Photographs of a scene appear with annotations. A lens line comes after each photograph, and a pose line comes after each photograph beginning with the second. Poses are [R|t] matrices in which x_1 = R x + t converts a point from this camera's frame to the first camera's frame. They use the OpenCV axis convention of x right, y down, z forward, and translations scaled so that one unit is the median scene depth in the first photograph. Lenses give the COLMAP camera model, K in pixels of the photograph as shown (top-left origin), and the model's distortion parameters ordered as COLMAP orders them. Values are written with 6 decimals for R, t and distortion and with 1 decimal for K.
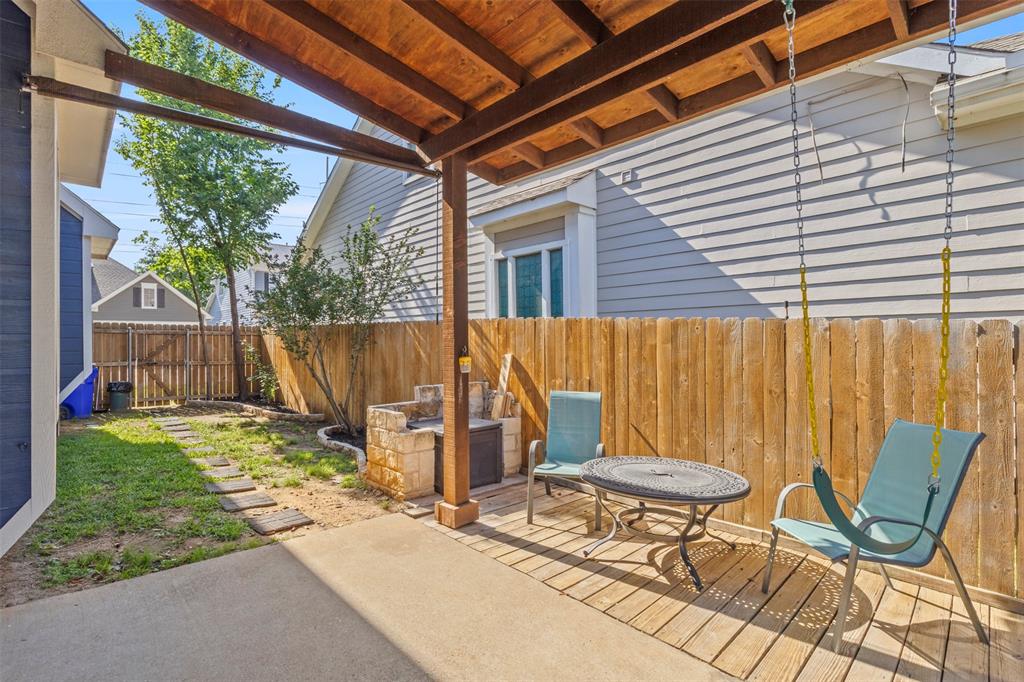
lens RADIAL K [[490.2, 0, 498.0], [0, 490.2, 340.1], [0, 0, 1]] dist [-0.005132, 0.000615]
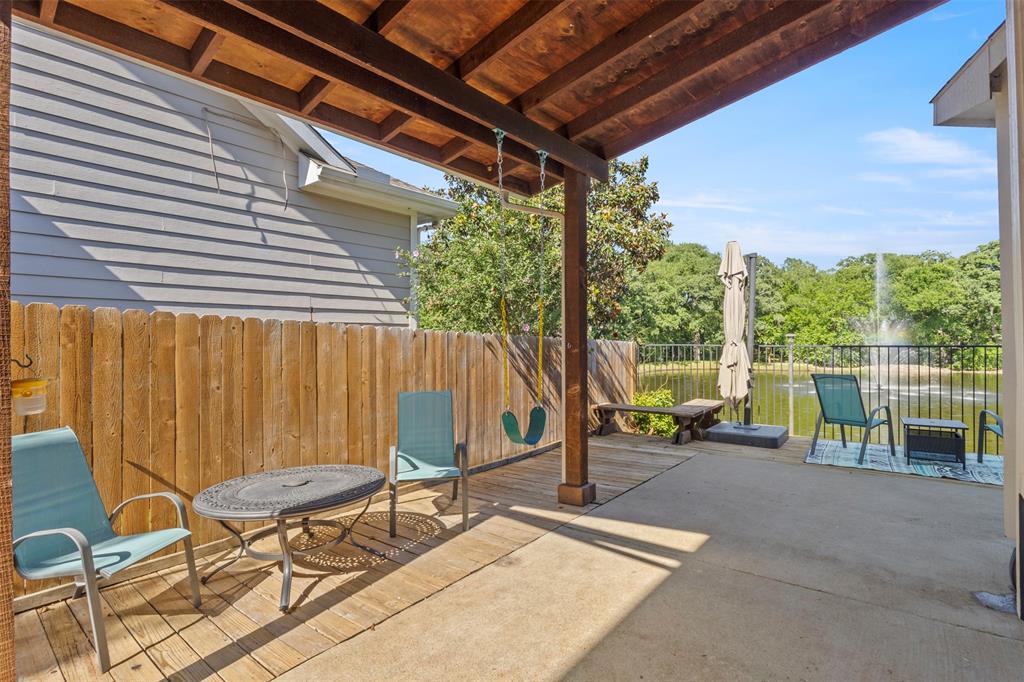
lens RADIAL K [[490.2, 0, 517.9], [0, 490.2, 335.7], [0, 0, 1]] dist [-0.005132, 0.000615]
pose [[-0.154357, 0.013567, 0.987922, -0.541468], [0.005687, 0.999901, -0.012843, 0.004658], [-0.987999, 0.003636, -0.154419, 0.605911]]
